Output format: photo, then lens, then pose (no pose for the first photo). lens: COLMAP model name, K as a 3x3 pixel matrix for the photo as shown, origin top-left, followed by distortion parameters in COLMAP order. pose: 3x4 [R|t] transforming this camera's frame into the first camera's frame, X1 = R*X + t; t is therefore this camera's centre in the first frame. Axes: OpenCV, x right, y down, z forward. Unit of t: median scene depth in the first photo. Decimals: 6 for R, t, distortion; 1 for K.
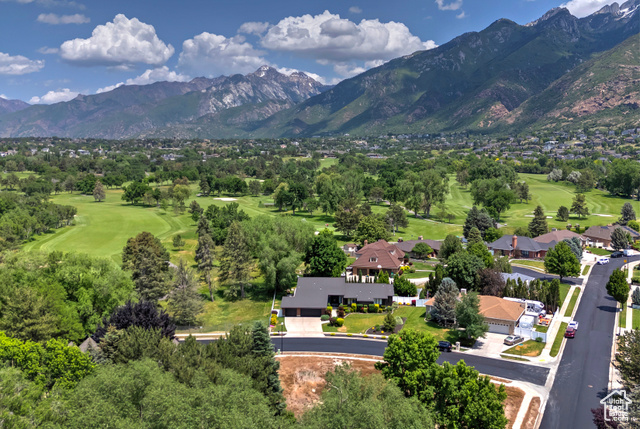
lens RADIAL K [[552.8, 0, 335.4], [0, 552.8, 201.1], [0, 0, 1]] dist [0.125188, -0.189999]
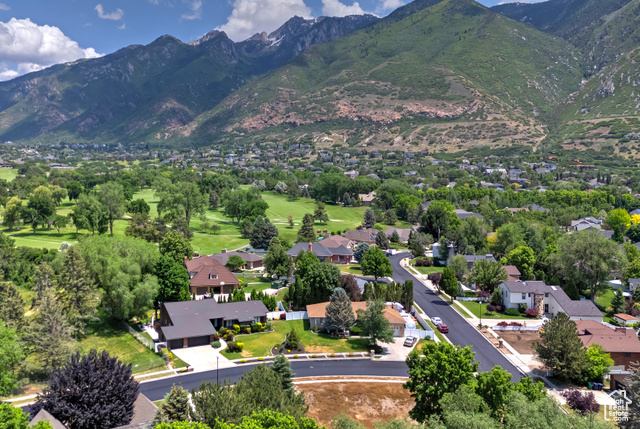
lens RADIAL K [[554.3, 0, 254.0], [0, 554.3, 212.7], [0, 0, 1]] dist [0.065358, -0.000819]
pose [[0.904782, -0.033322, 0.424570, -0.222432], [0.033045, 0.999422, 0.008017, -0.006776], [-0.424592, 0.006776, 0.905359, 0.097286]]
